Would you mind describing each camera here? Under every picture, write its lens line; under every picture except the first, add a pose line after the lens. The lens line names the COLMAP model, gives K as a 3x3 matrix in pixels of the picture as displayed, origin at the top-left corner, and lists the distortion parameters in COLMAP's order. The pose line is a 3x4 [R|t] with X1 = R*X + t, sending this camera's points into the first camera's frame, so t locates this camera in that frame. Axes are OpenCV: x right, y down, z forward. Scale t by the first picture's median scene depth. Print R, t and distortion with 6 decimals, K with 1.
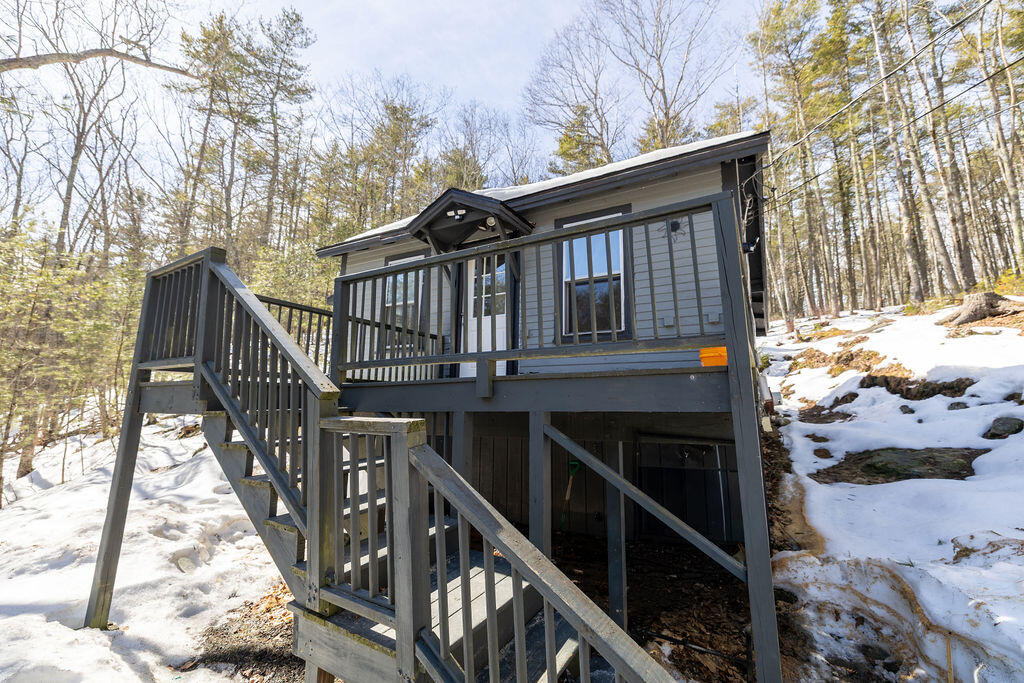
lens RADIAL K [[431.7, 0, 513.8], [0, 431.7, 336.1], [0, 0, 1]] dist [0.001932, -0.000180]
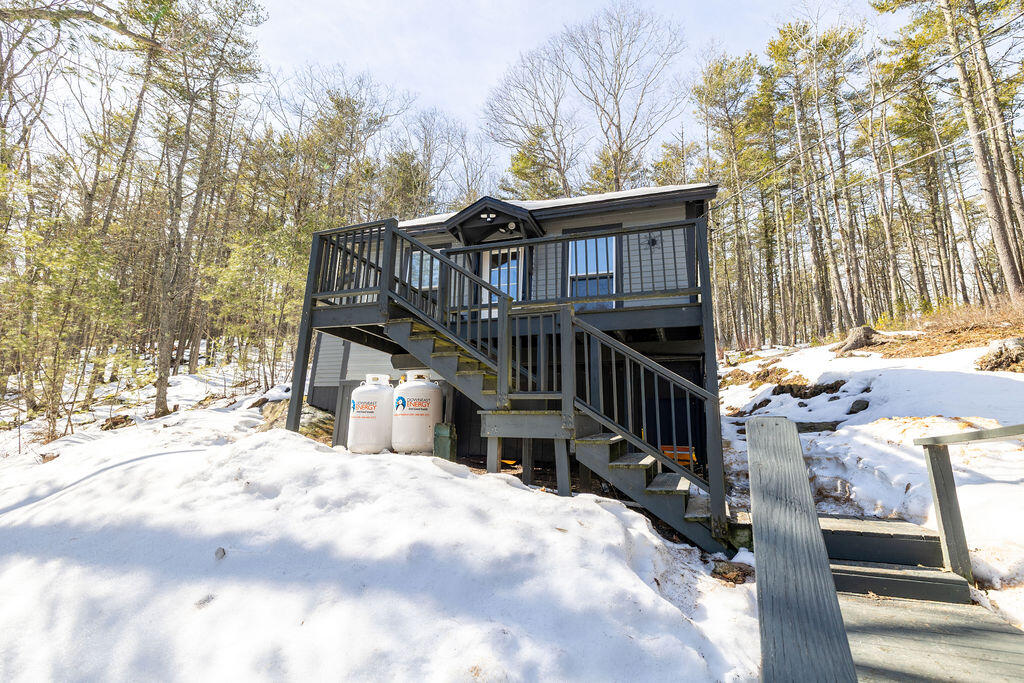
lens RADIAL K [[506.5, 0, 510.6], [0, 506.5, 352.1], [0, 0, 1]] dist [-0.004083, -0.000064]
pose [[0.981949, 0.062525, 0.178515, -0.102368], [-0.054220, 0.997224, -0.051034, 0.061090], [-0.181211, 0.040434, 0.982613, -0.149876]]
